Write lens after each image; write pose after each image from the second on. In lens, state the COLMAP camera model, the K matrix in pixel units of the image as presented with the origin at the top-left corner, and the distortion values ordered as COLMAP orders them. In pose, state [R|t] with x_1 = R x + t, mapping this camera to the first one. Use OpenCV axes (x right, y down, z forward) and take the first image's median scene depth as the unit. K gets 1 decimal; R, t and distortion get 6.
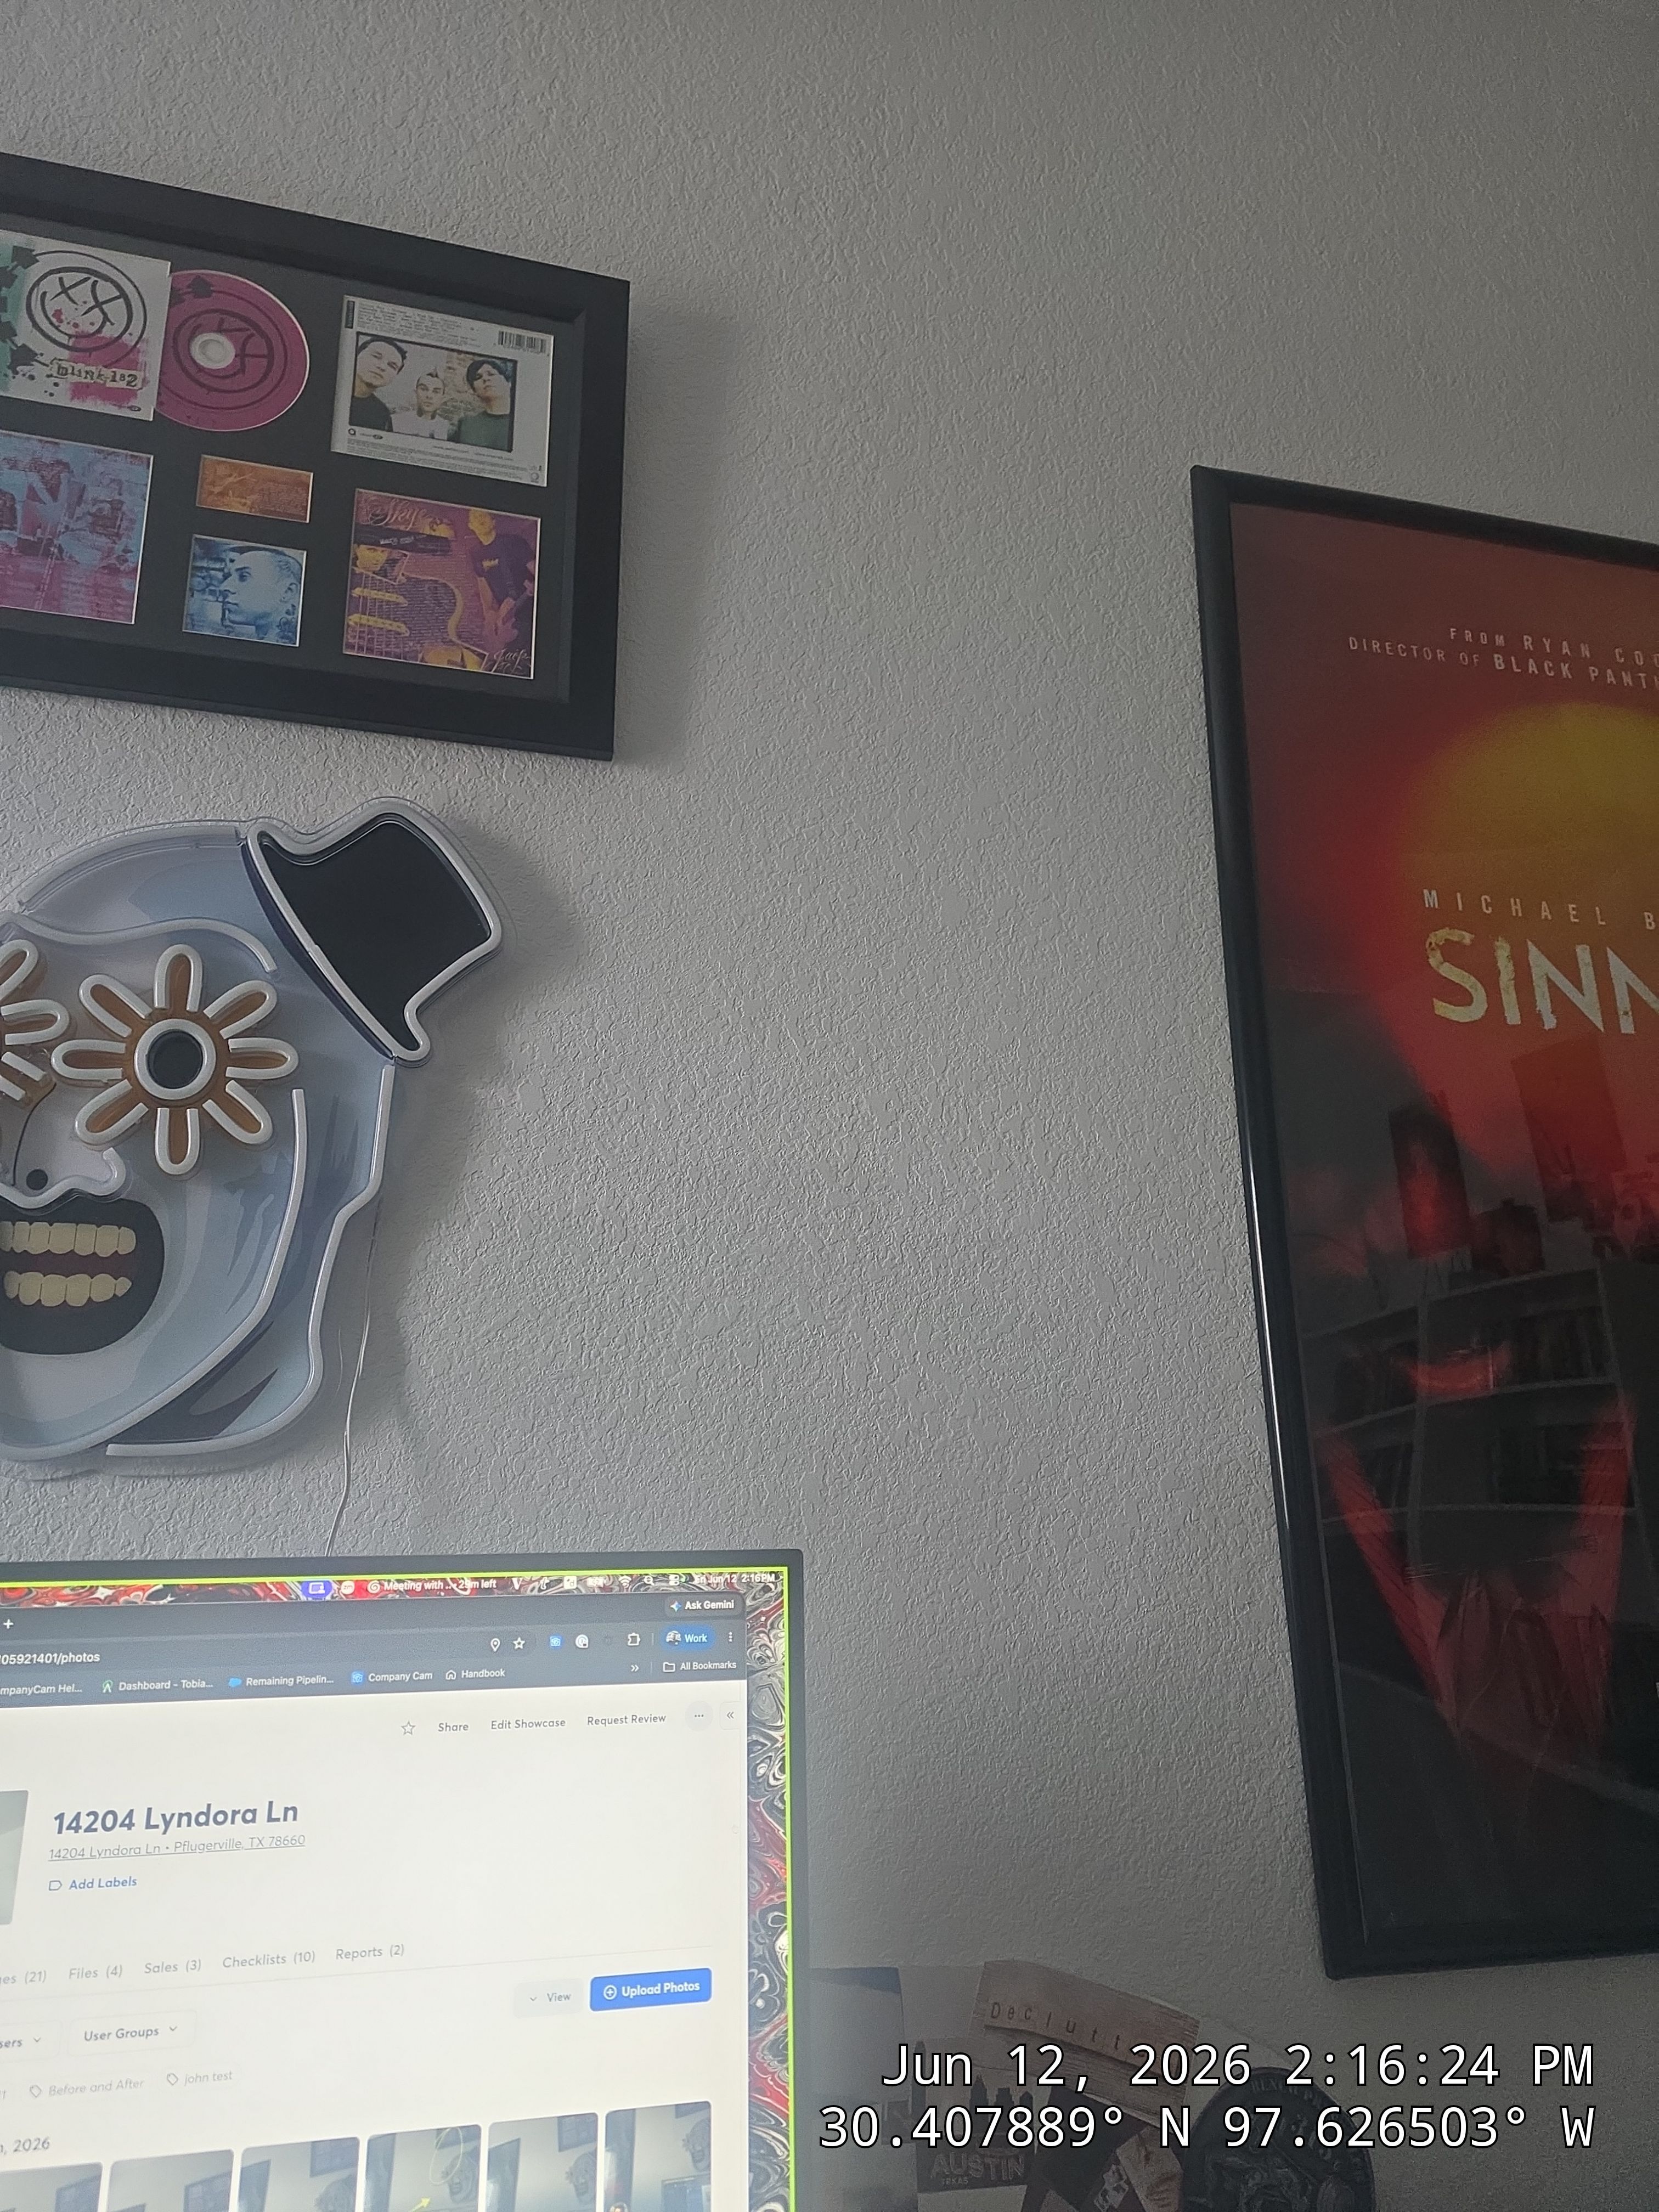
lens RADIAL K [[1506.7, 0, 828.1], [0, 1506.7, 1105.7], [0, 0, 1]] dist [0.038224, -0.037947]
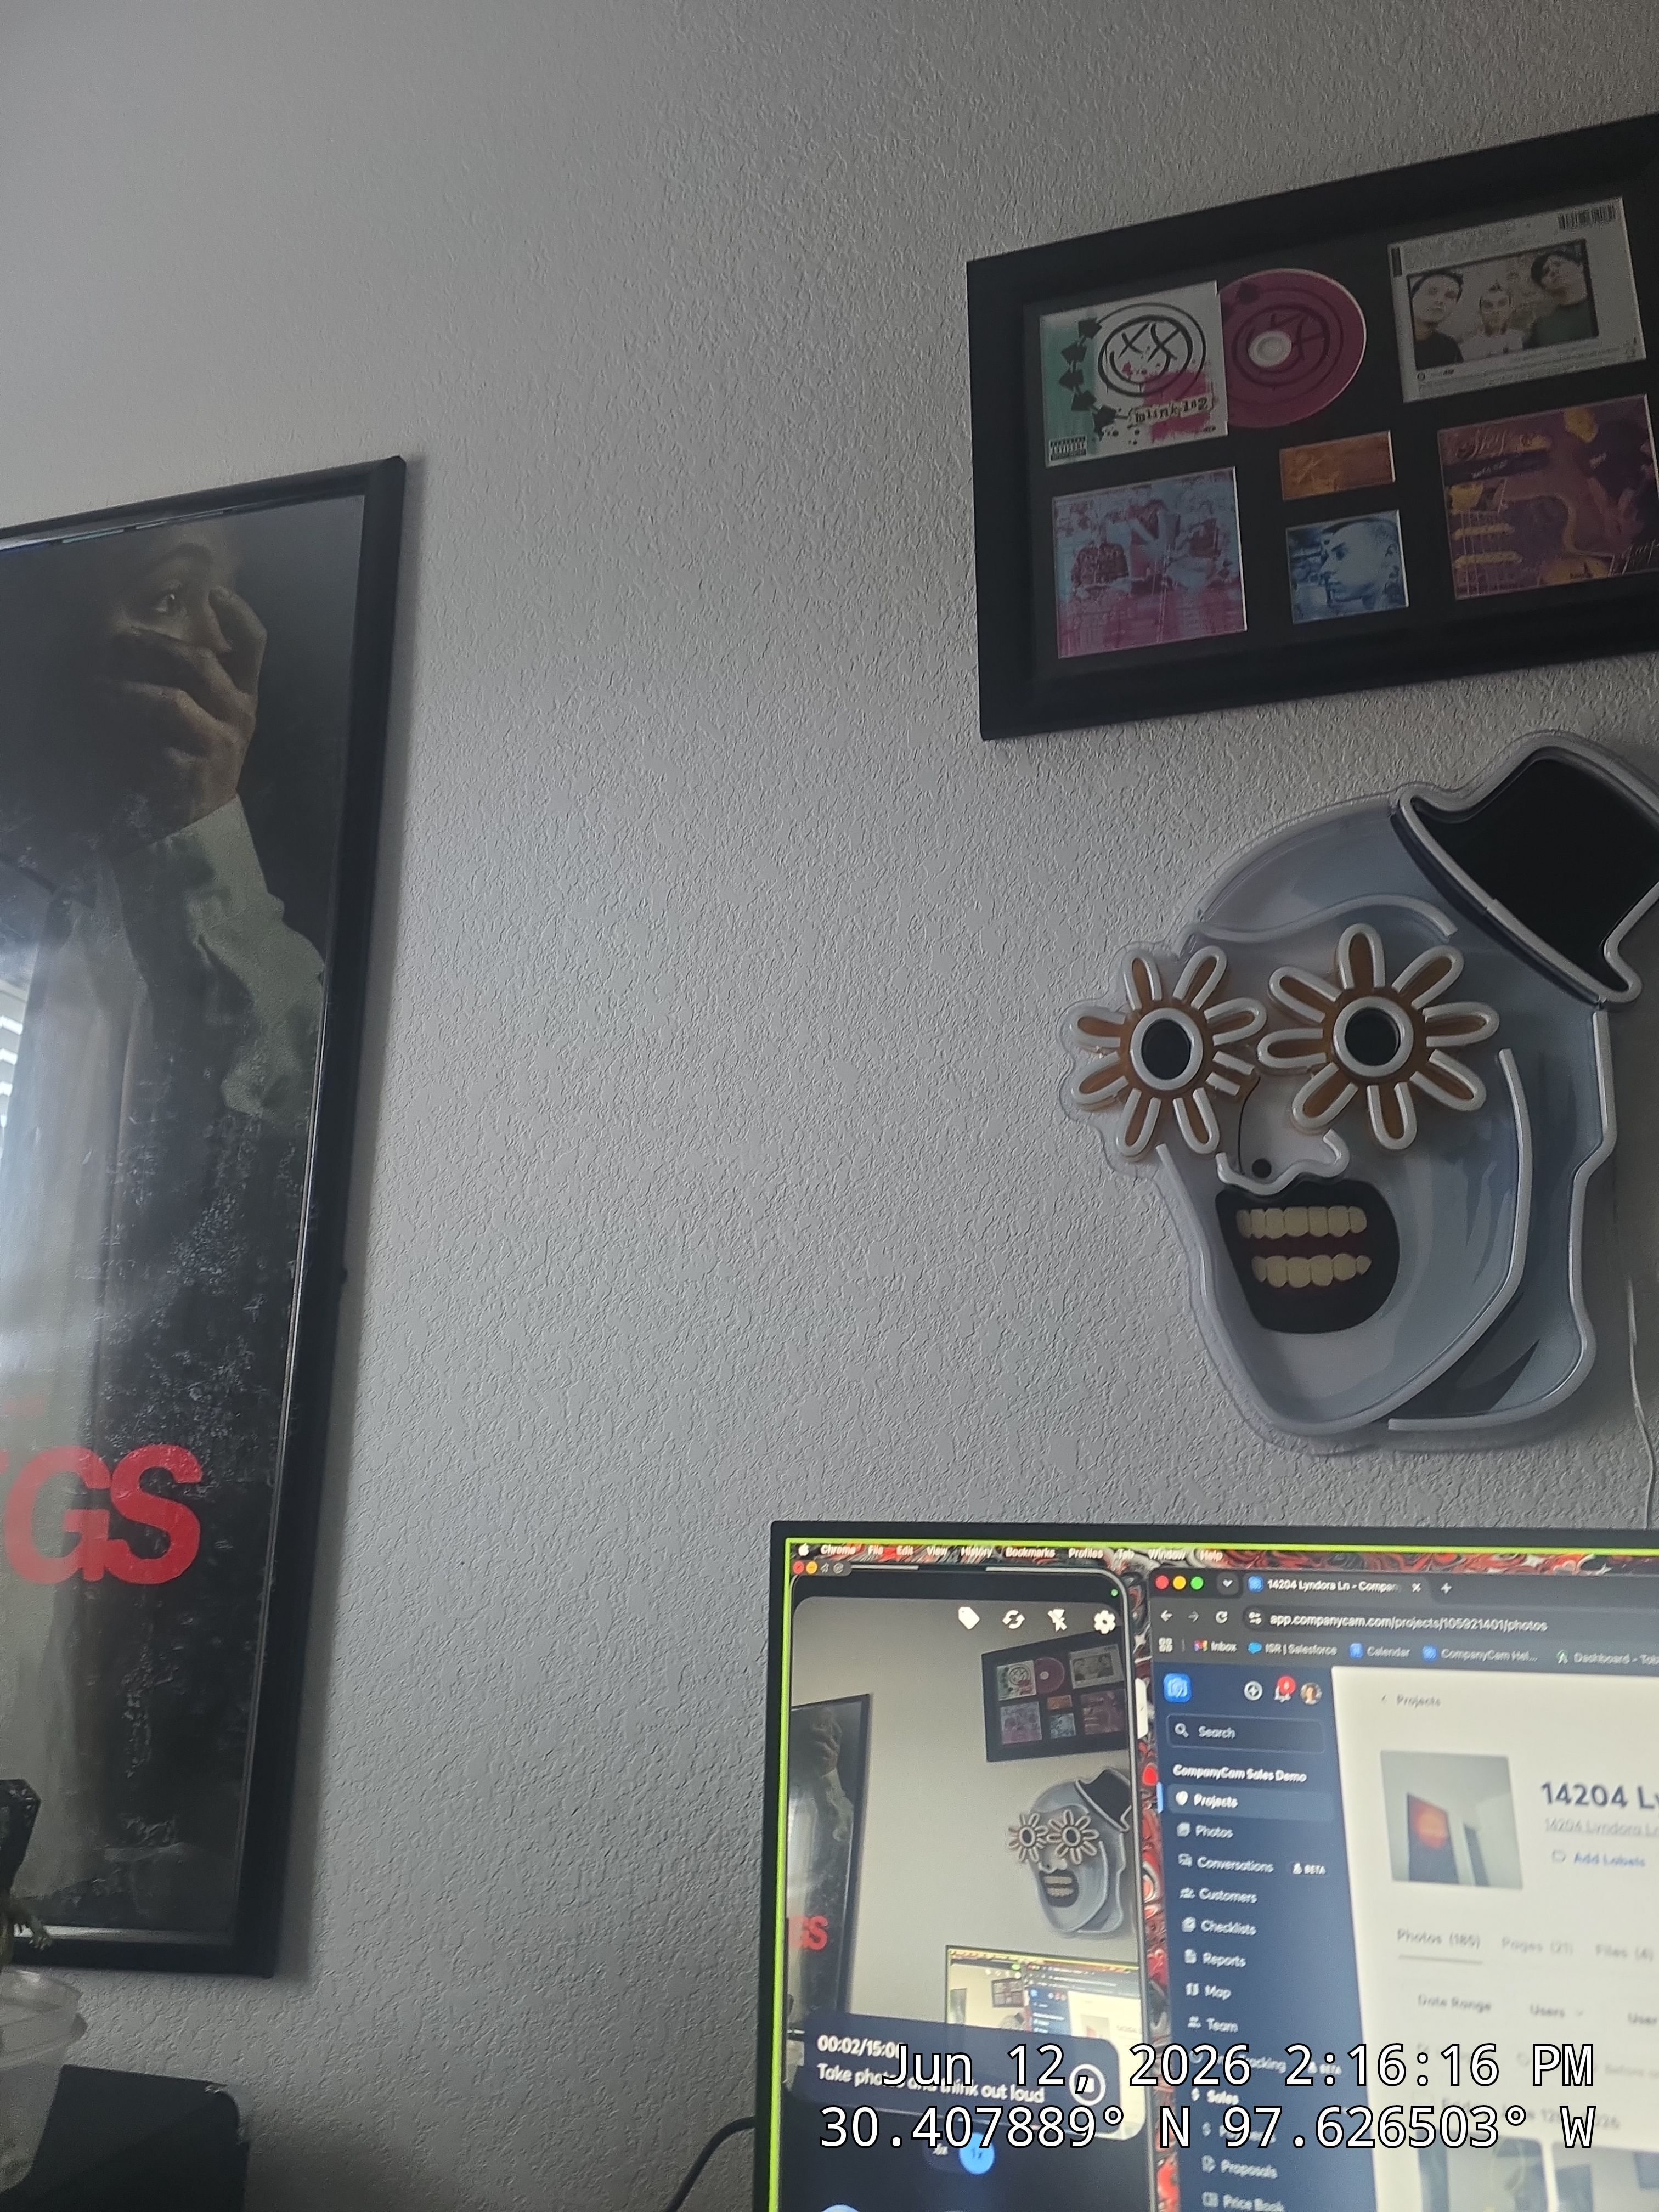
lens RADIAL K [[1510.4, 0, 829.5], [0, 1510.4, 1106.0], [0, 0, 1]] dist [0.037980, -0.038842]
pose [[0.856149, -0.123745, -0.501692, -0.219186], [0.122402, 0.991836, -0.035759, 0.005911], [0.502022, -0.030793, 0.864307, -0.044425]]
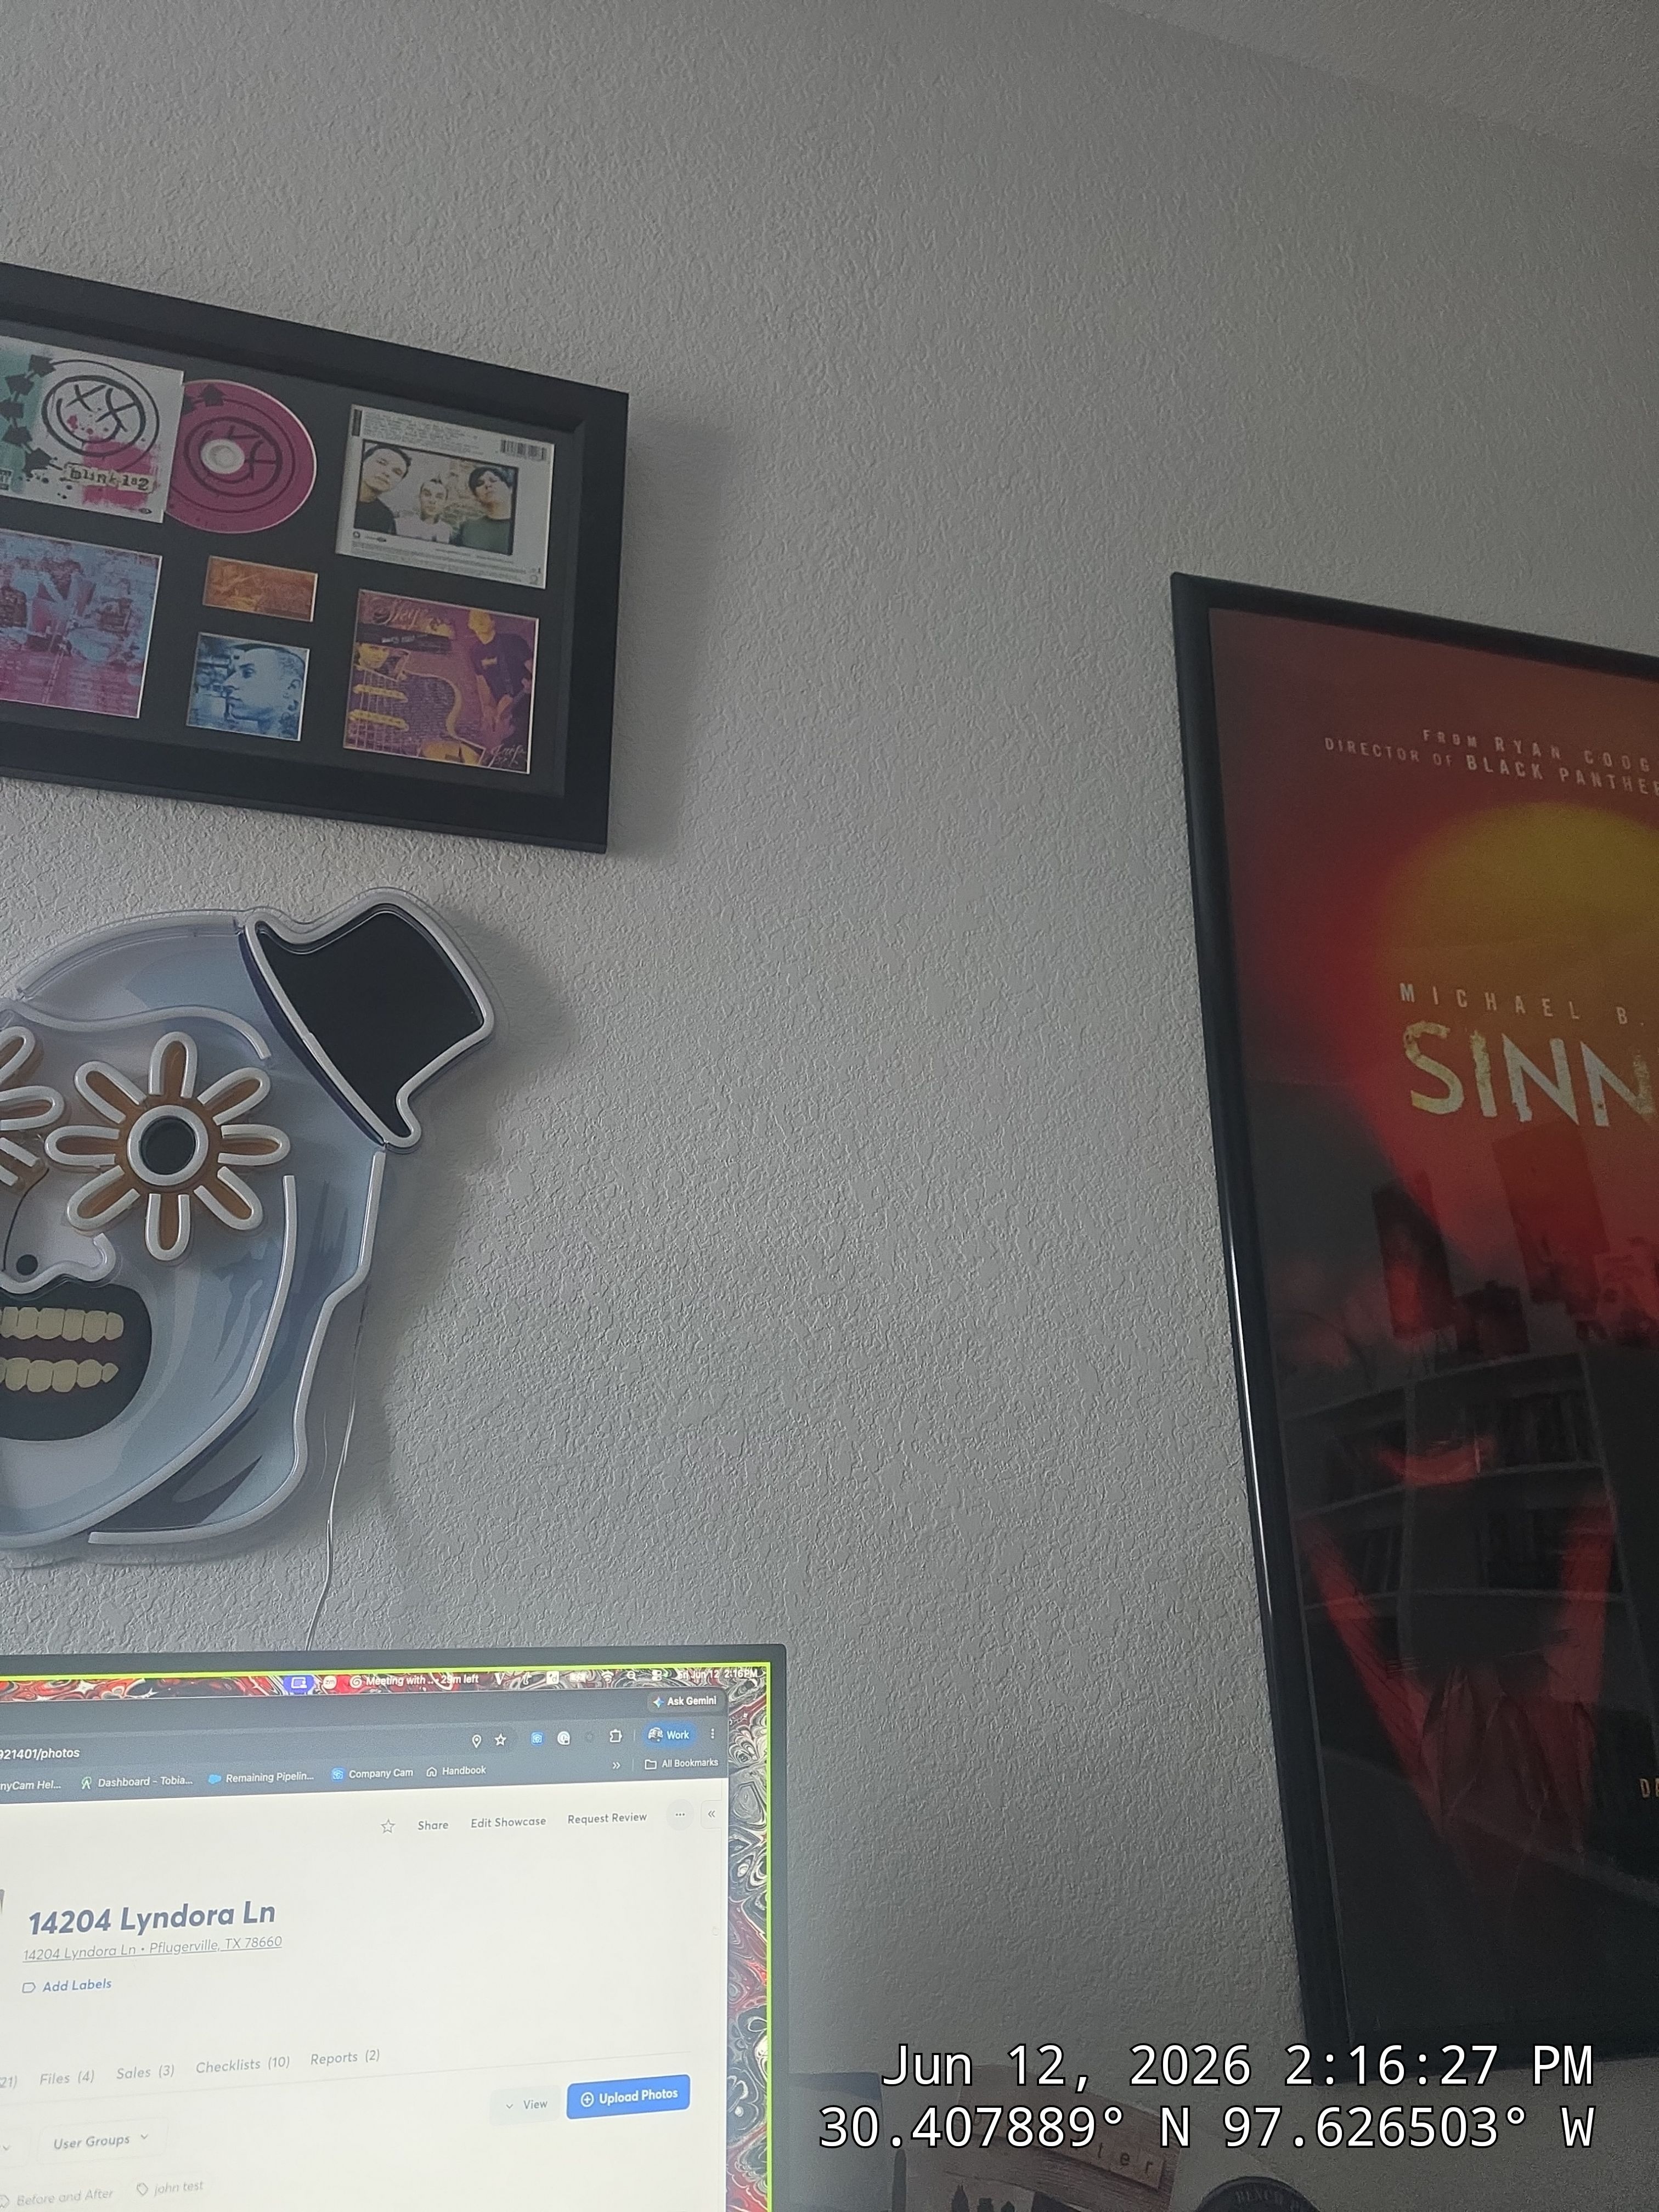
lens RADIAL K [[1510.4, 0, 829.5], [0, 1510.4, 1106.0], [0, 0, 1]] dist [0.037980, -0.038842]
pose [[0.999933, 0.007137, 0.009081, 0.000406], [-0.006697, 0.998847, -0.047544, -0.010727], [-0.009410, 0.047480, 0.998828, -0.014909]]
